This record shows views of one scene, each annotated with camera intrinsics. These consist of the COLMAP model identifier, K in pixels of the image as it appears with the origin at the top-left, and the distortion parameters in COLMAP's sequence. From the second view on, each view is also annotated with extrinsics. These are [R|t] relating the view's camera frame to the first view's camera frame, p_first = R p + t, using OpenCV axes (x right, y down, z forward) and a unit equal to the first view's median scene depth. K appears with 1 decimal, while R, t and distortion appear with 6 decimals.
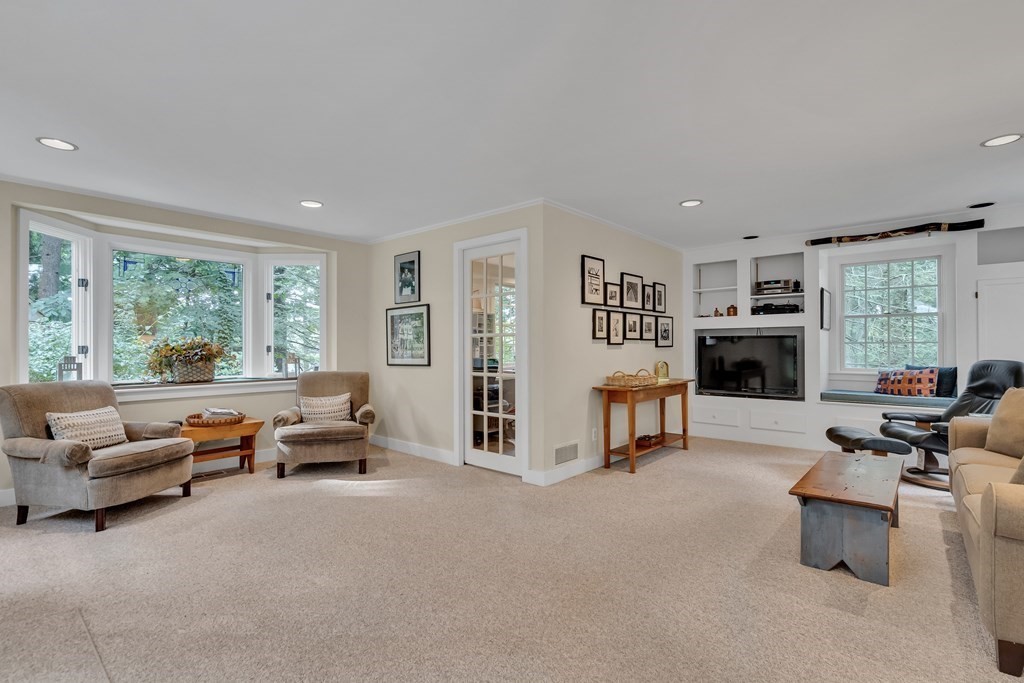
lens RADIAL K [[478.5, 0, 512.0], [0, 478.5, 341.5], [0, 0, 1]] dist [-0.006253, -0.000024]
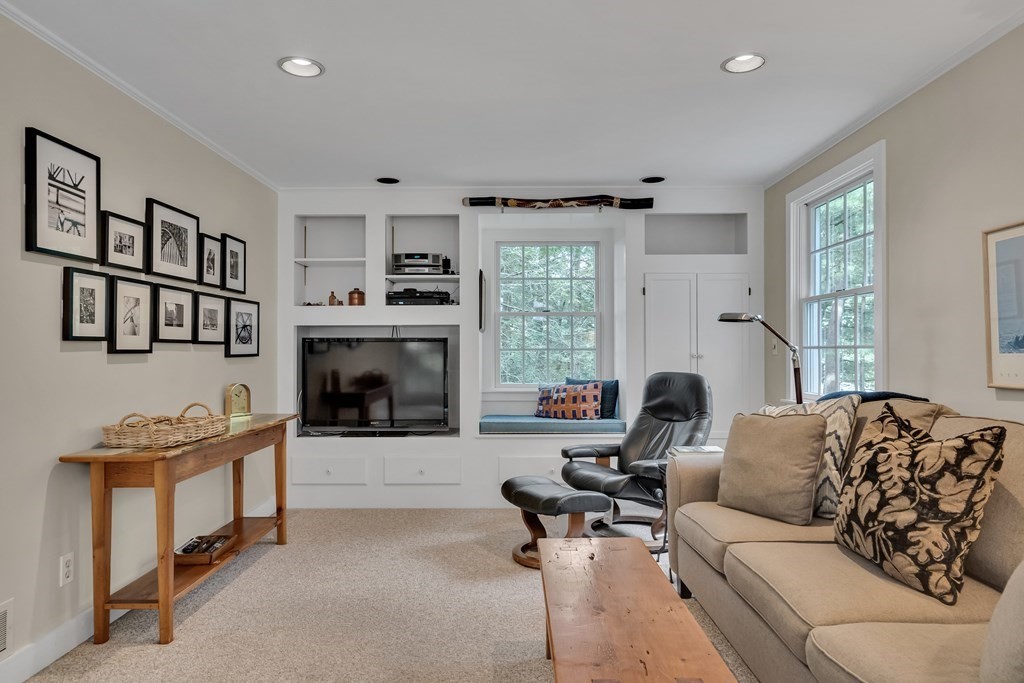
lens RADIAL K [[627.5, 0, 512.0], [0, 627.5, 341.5], [0, 0, 1]] dist [0.003760, -0.000185]
pose [[0.757037, 0.009941, 0.653296, 0.095834], [-0.006143, 0.999948, -0.008097, -0.001874], [-0.653343, 0.002116, 0.757059, 0.296772]]
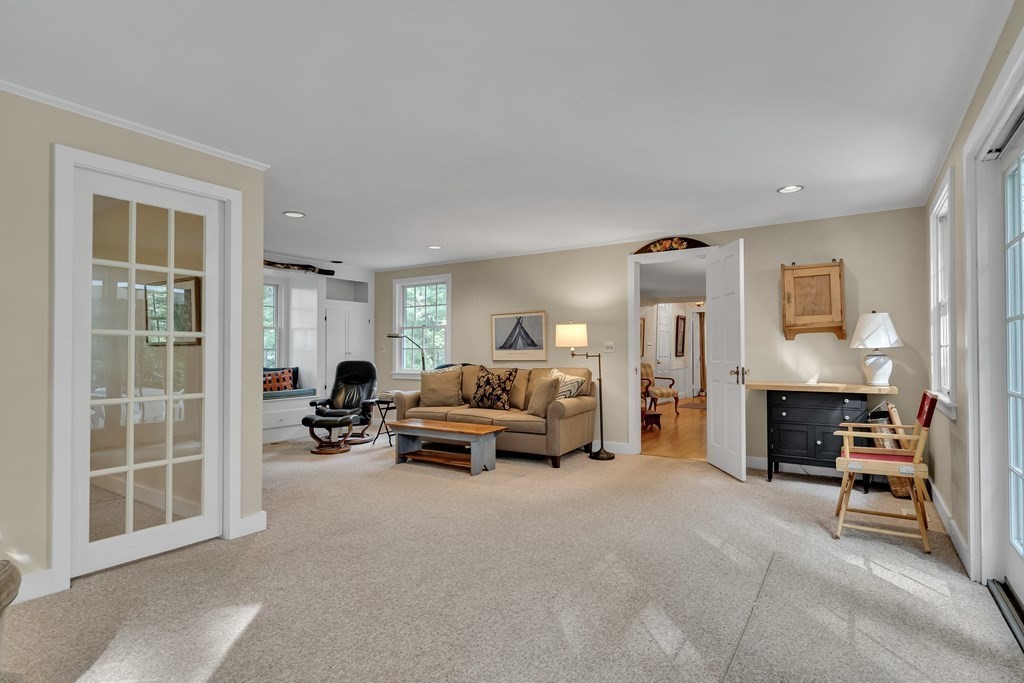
lens RADIAL K [[512.6, 0, 512.0], [0, 512.6, 341.5], [0, 0, 1]] dist [0.000777, 0.000104]
pose [[-0.118884, 0.022567, 0.992652, -0.627851], [-0.007041, 0.999697, -0.023571, 0.008206], [-0.992883, -0.009792, -0.118689, 0.528978]]
